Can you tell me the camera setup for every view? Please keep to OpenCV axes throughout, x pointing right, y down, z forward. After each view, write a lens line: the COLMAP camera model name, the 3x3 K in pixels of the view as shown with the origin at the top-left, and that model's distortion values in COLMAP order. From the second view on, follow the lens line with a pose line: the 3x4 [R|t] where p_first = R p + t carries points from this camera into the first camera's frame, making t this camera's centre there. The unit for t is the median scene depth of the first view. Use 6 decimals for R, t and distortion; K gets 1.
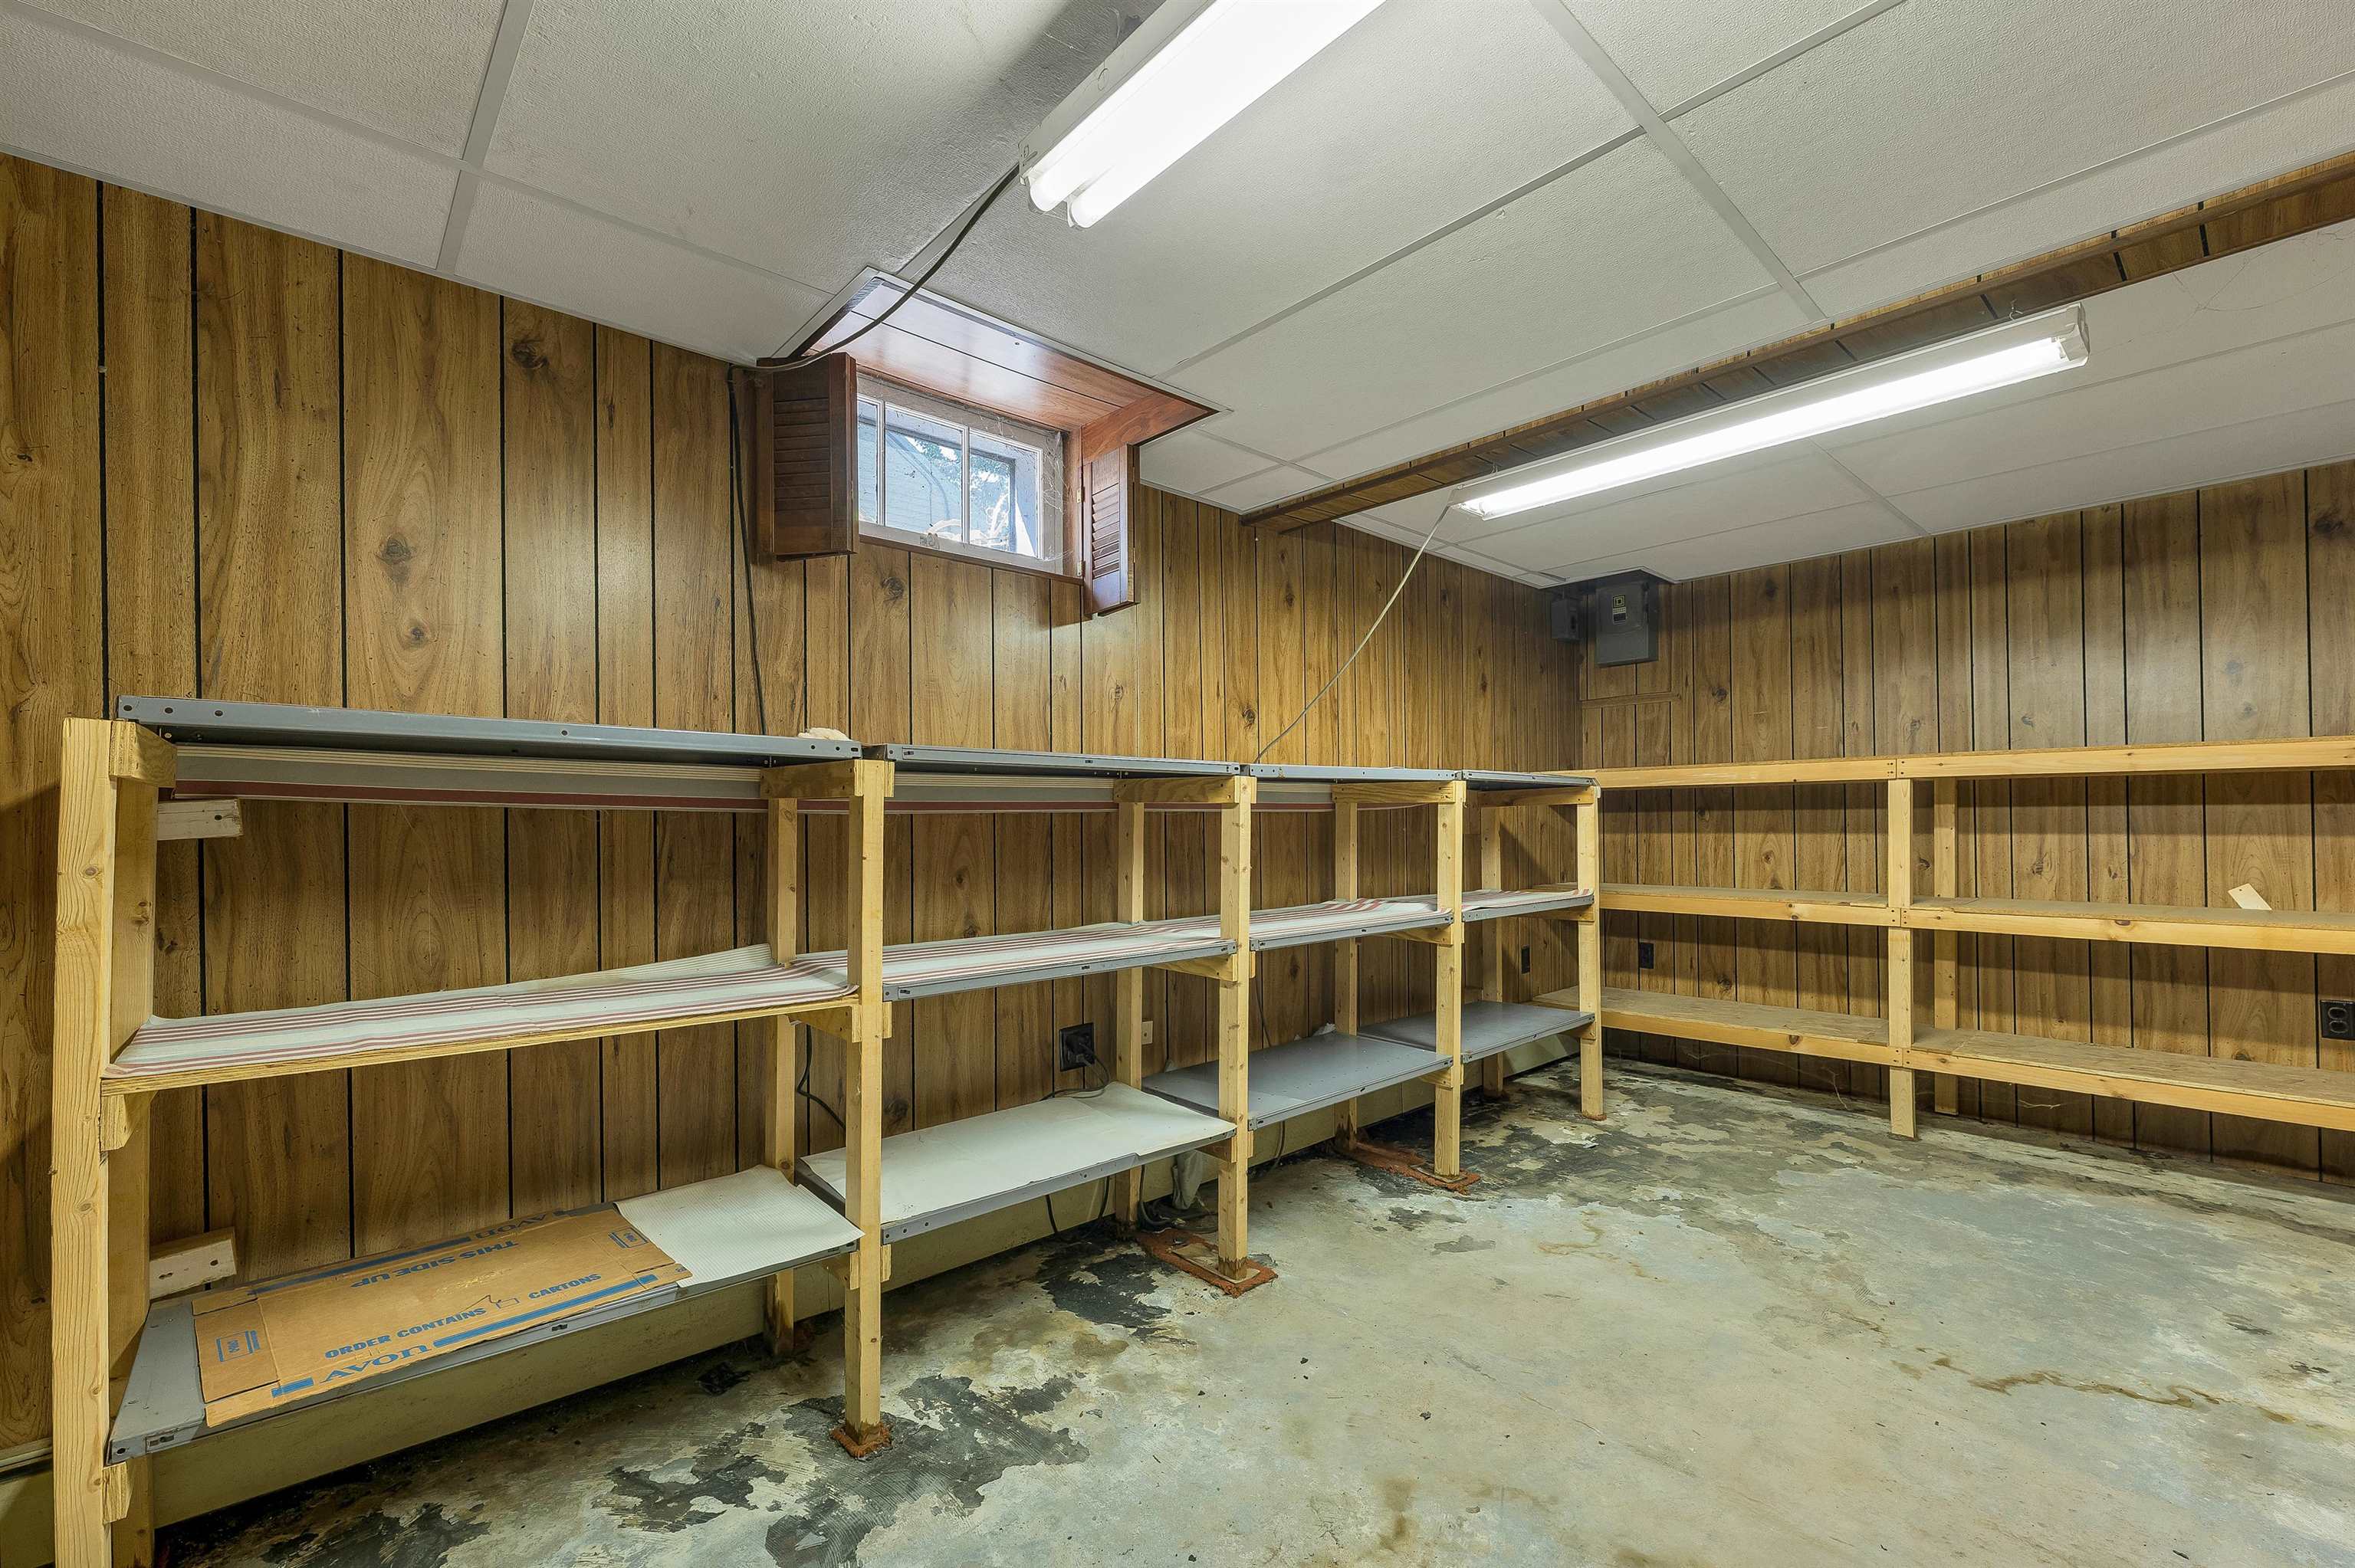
lens RADIAL K [[997.3, 0, 1180.5], [0, 997.3, 822.1], [0, 0, 1]] dist [-0.003987, 0.000213]
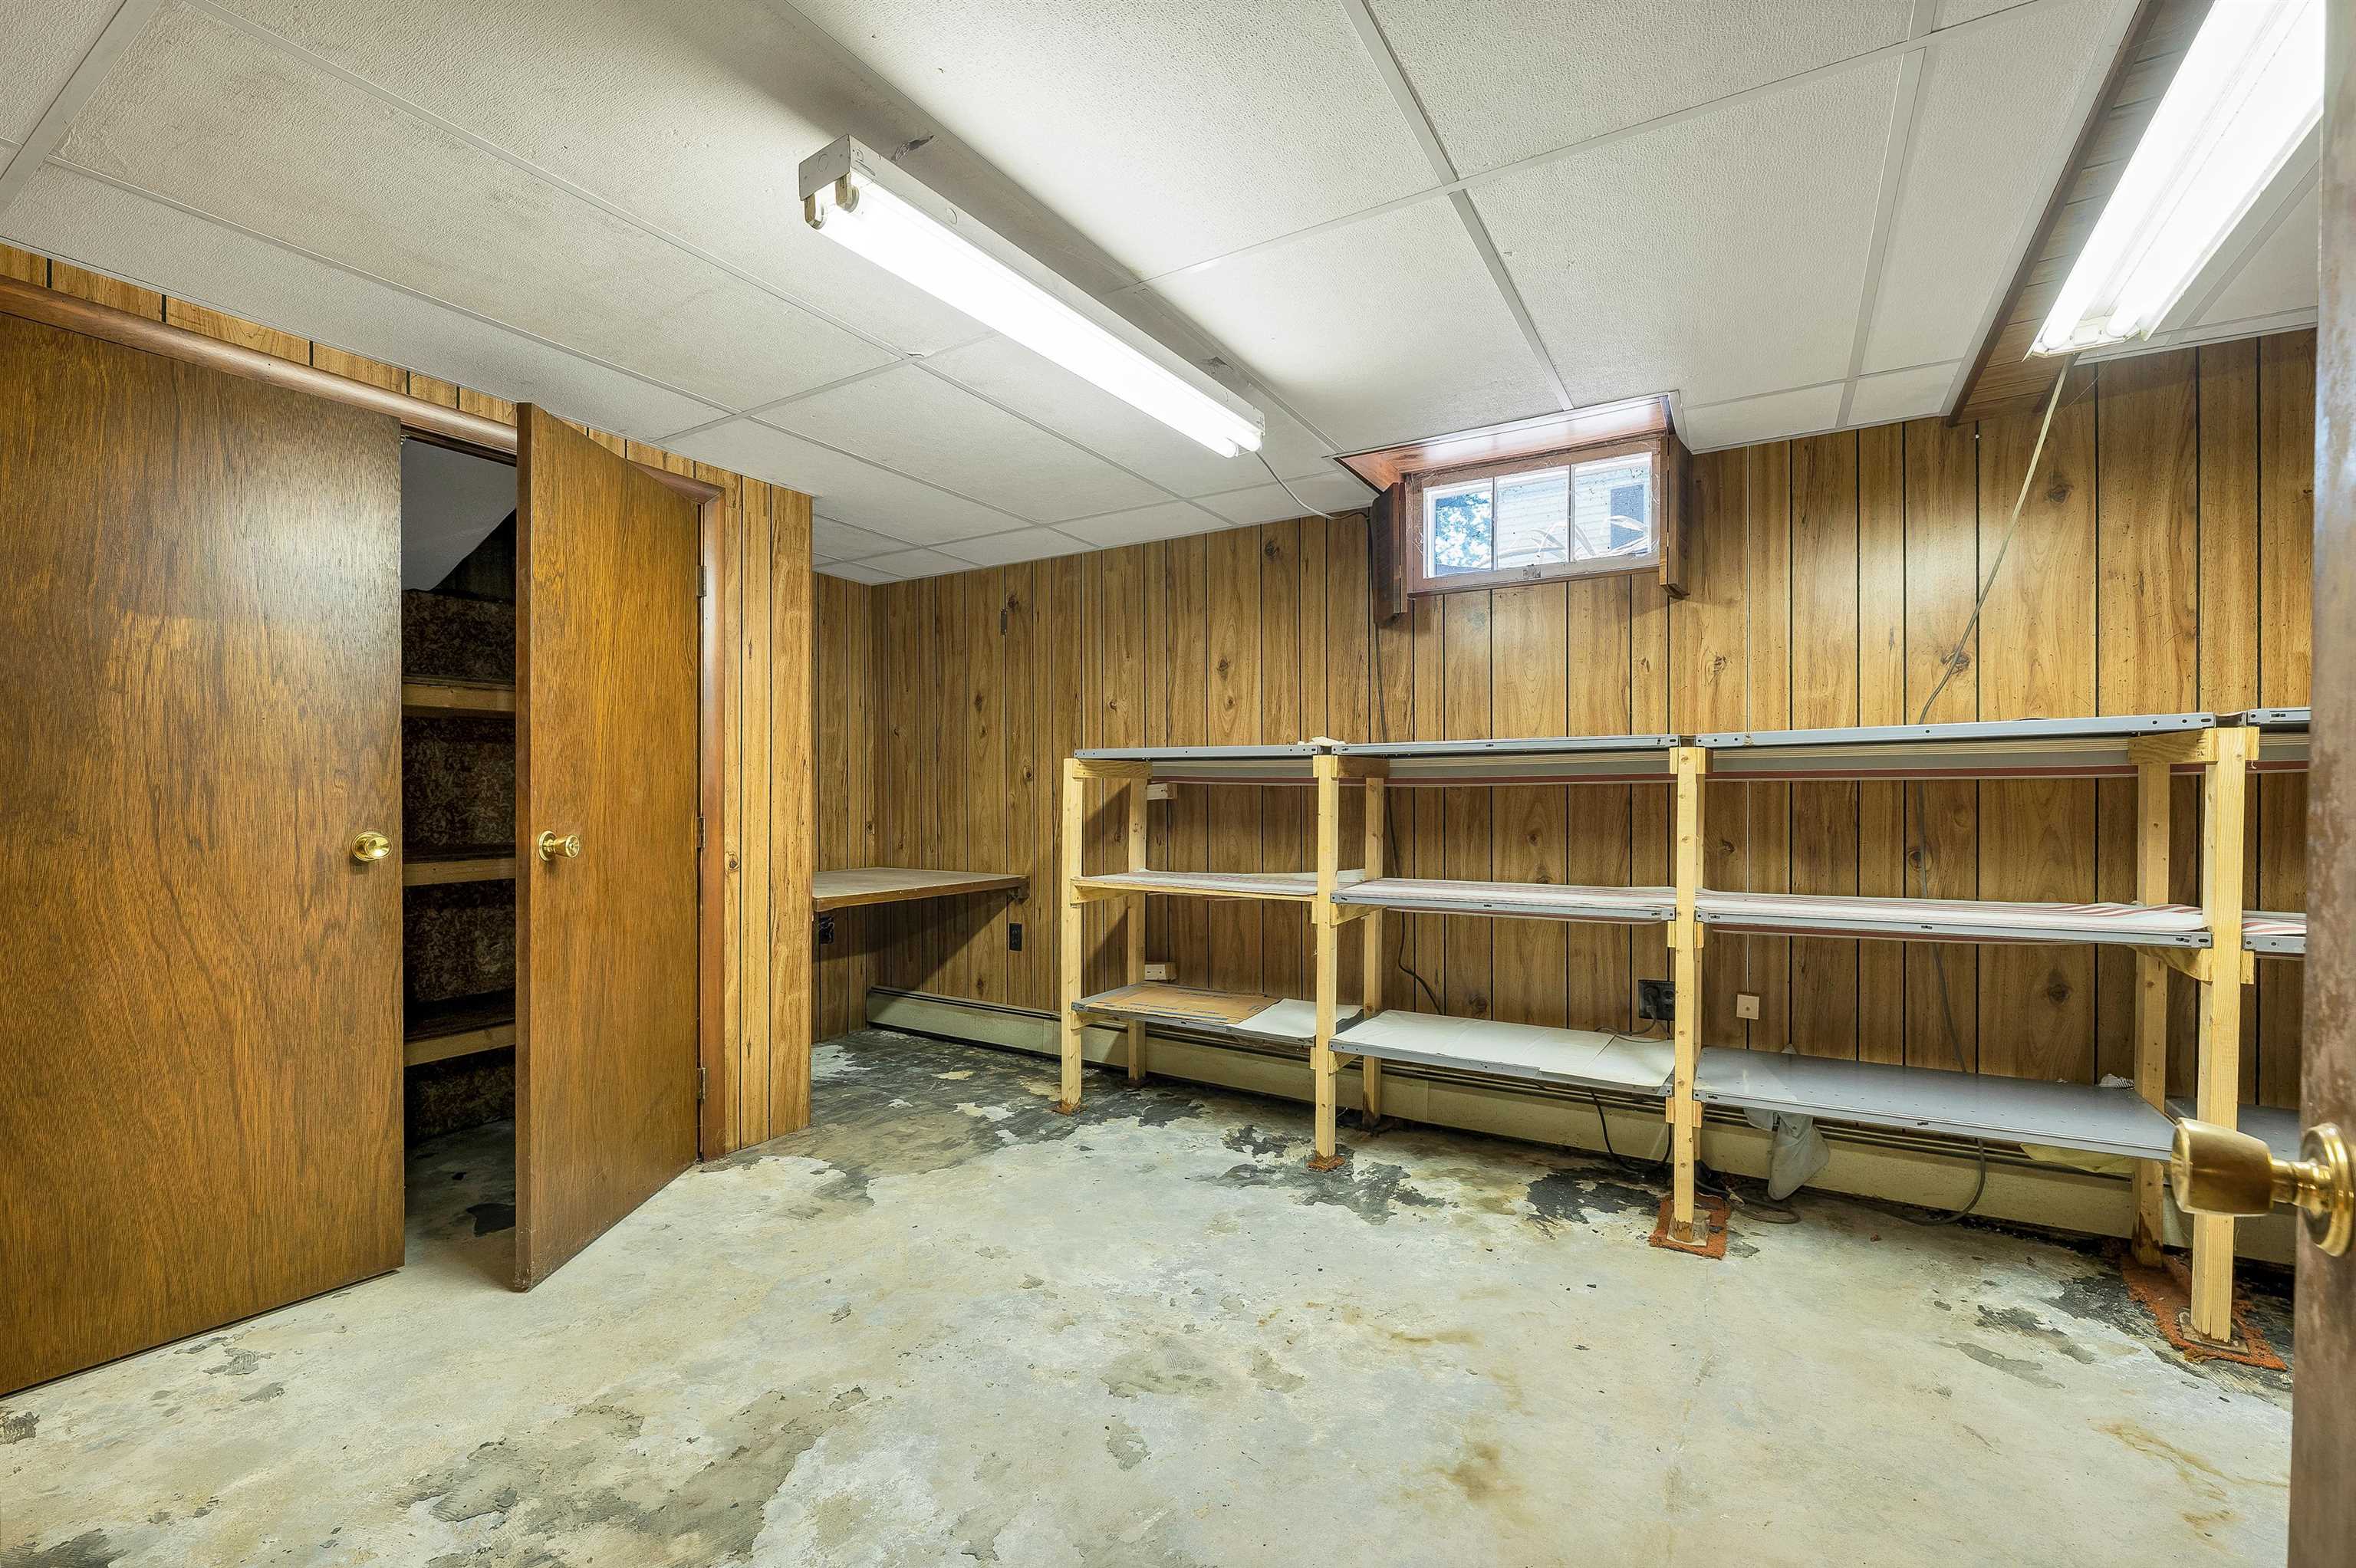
lens RADIAL K [[997.7, 0, 1175.5], [0, 997.7, 792.6], [0, 0, 1]] dist [-0.003987, 0.000213]
pose [[0.283814, 0.001536, -0.958878, 0.988690], [0.000427, 0.999998, 0.001729, -0.002433], [0.958879, -0.000900, 0.283813, 0.239232]]
